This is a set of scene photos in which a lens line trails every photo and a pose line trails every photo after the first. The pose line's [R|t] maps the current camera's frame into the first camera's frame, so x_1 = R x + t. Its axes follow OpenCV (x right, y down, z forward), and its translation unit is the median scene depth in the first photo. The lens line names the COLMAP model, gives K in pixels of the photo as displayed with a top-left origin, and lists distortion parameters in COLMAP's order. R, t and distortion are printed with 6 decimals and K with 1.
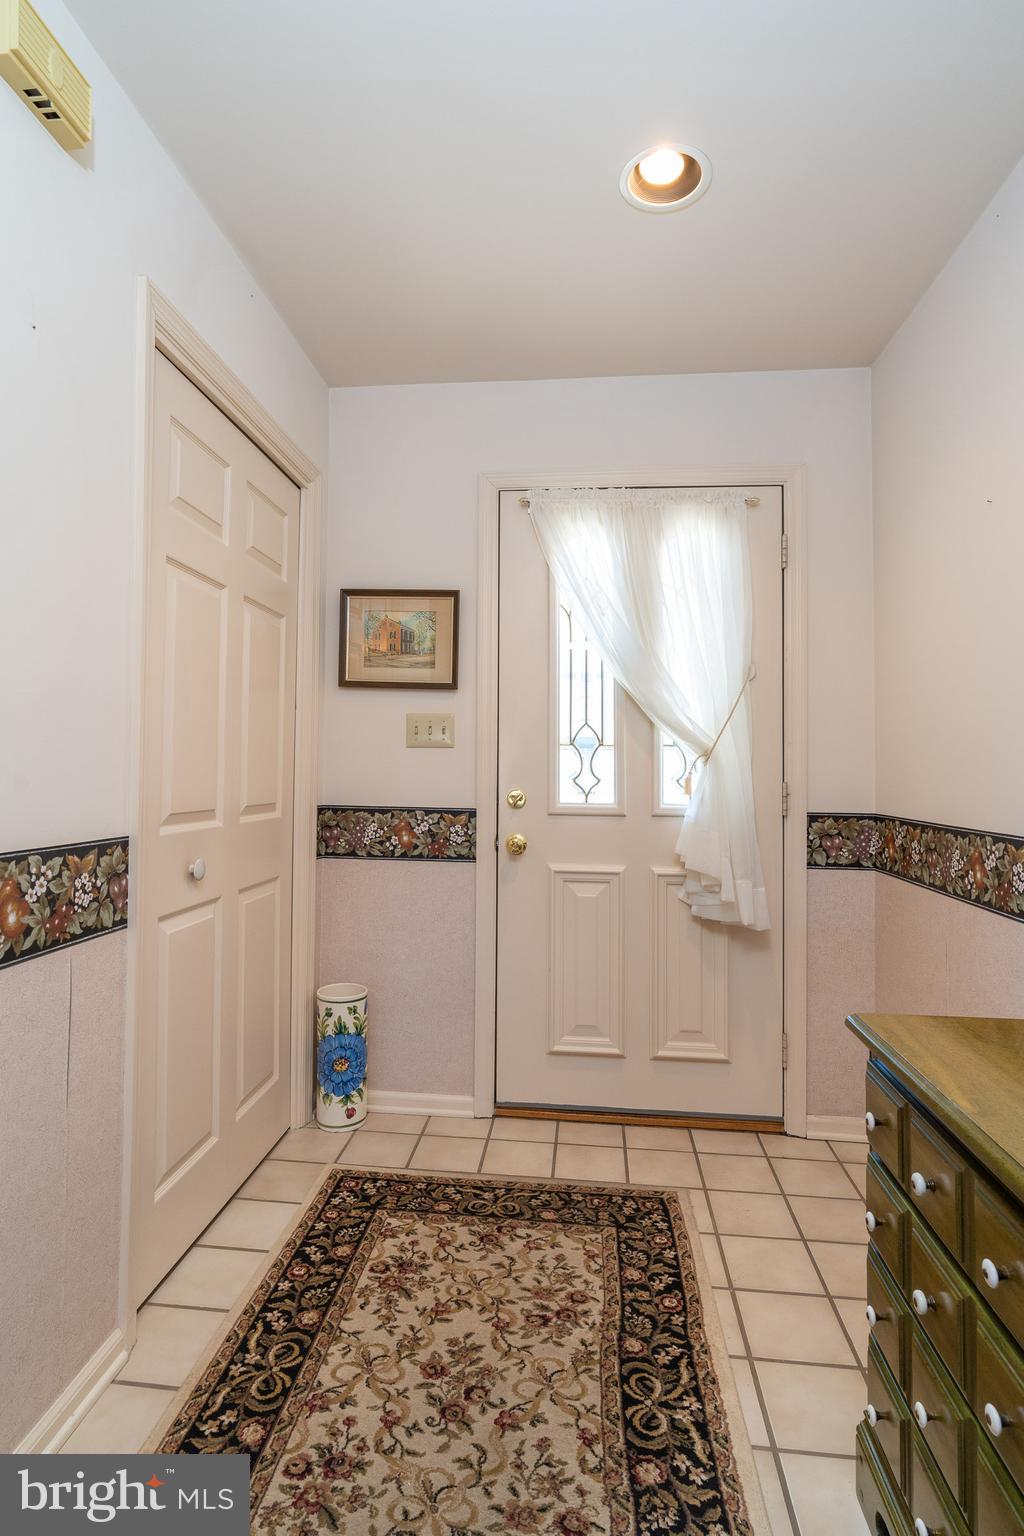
lens RADIAL K [[779.8, 0, 512.0], [0, 779.8, 768.0], [0, 0, 1]] dist [0.014954, 0.000148]
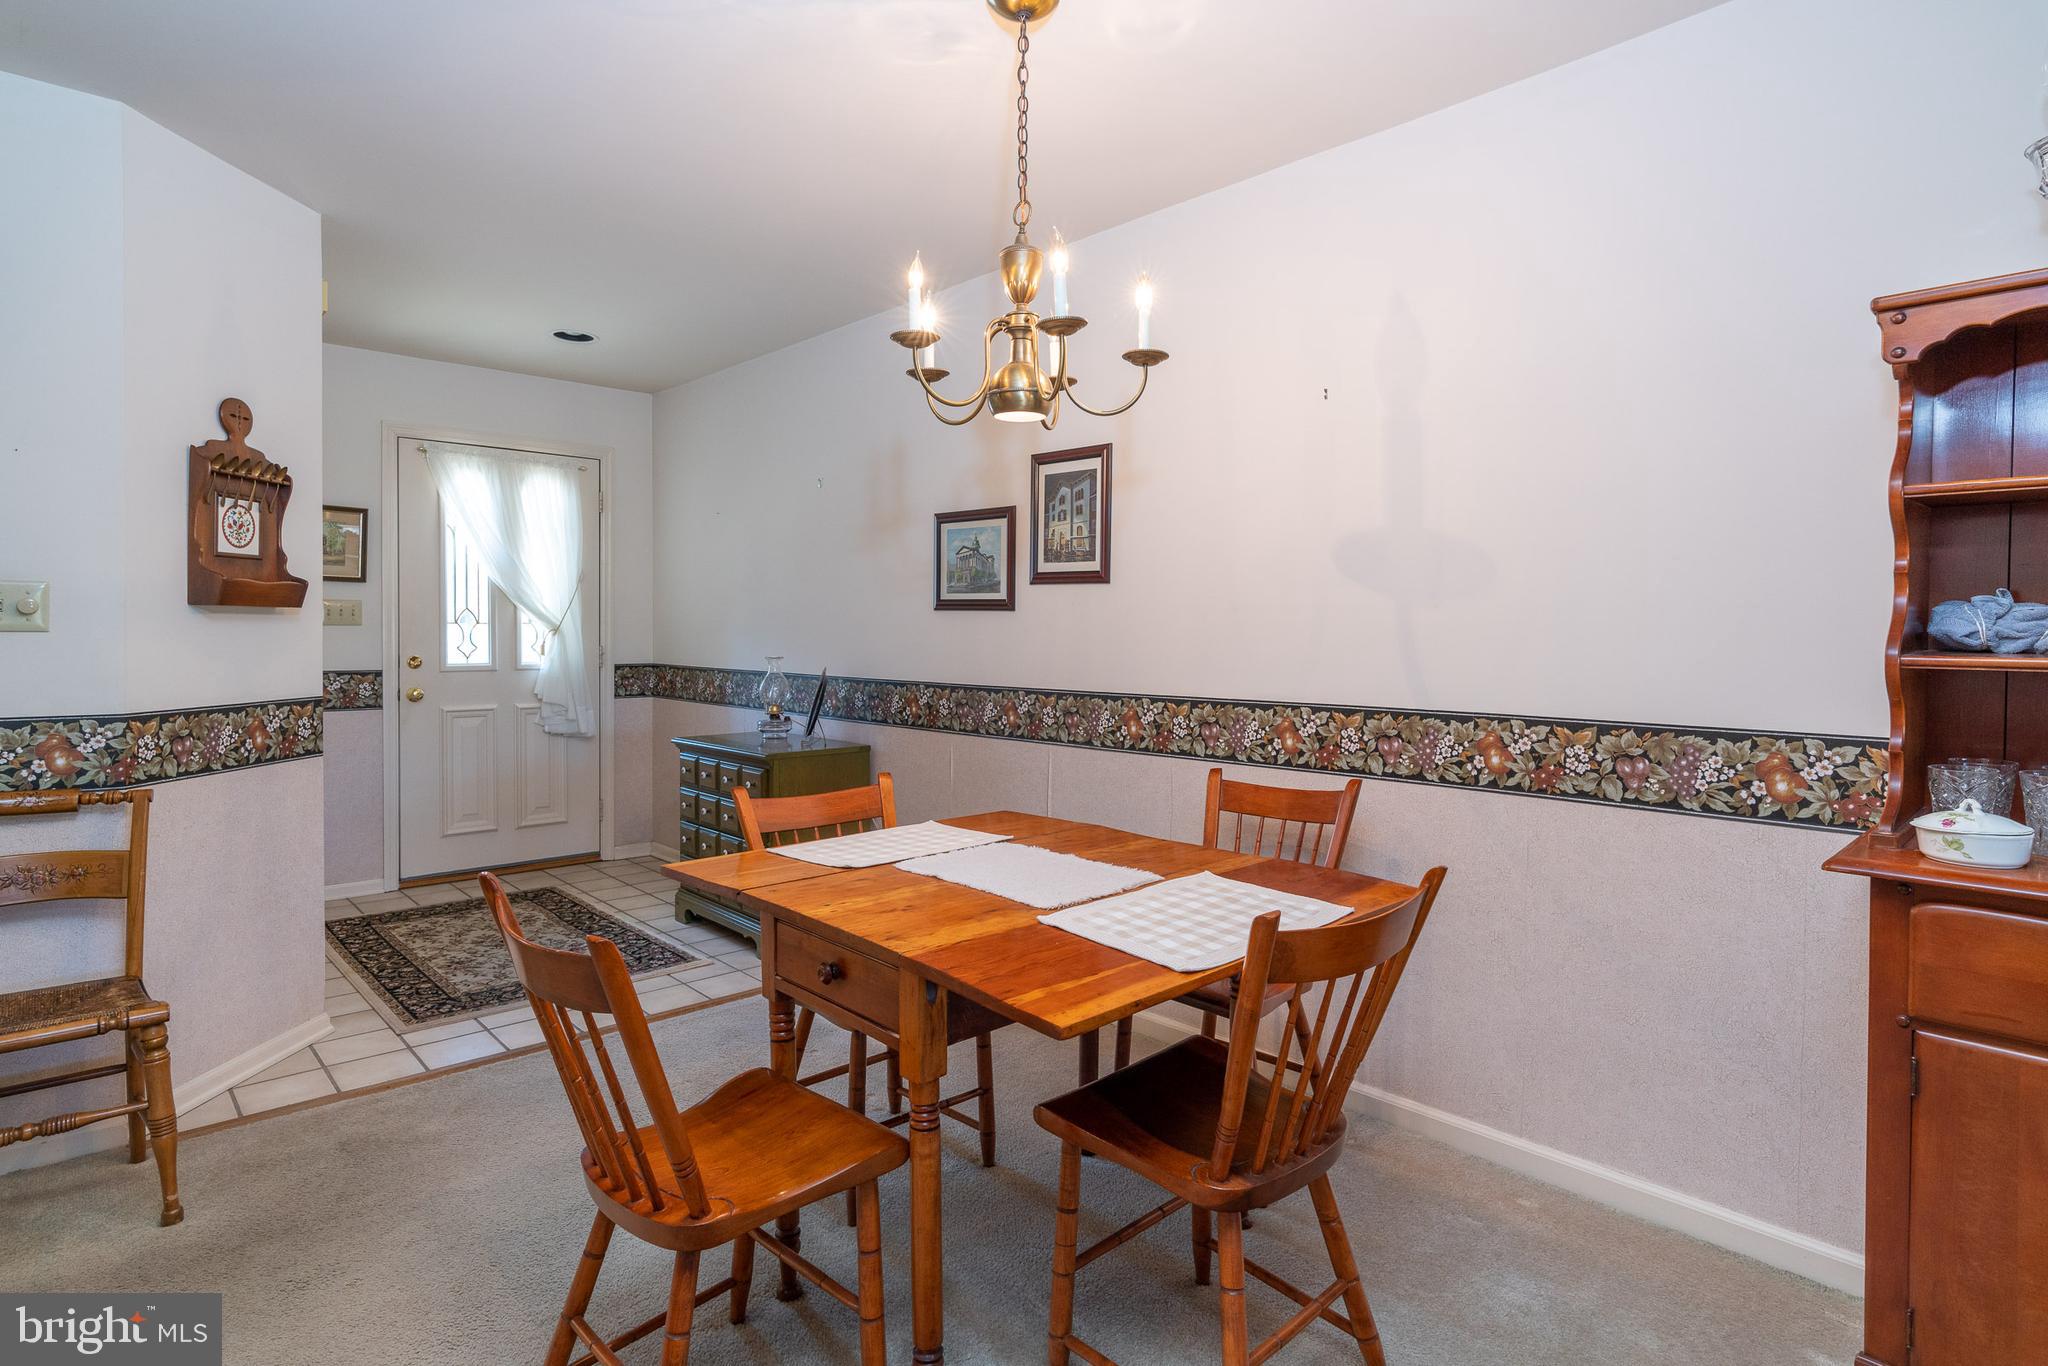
lens RADIAL K [[1077.2, 0, 1027.2], [0, 1077.2, 619.2], [0, 0, 1]] dist [-0.000158, 0.000175]
pose [[0.663769, -0.006572, 0.747909, -0.720857], [-0.014532, 0.999659, 0.021681, -0.096177], [-0.747797, -0.025260, 0.663447, -1.115051]]
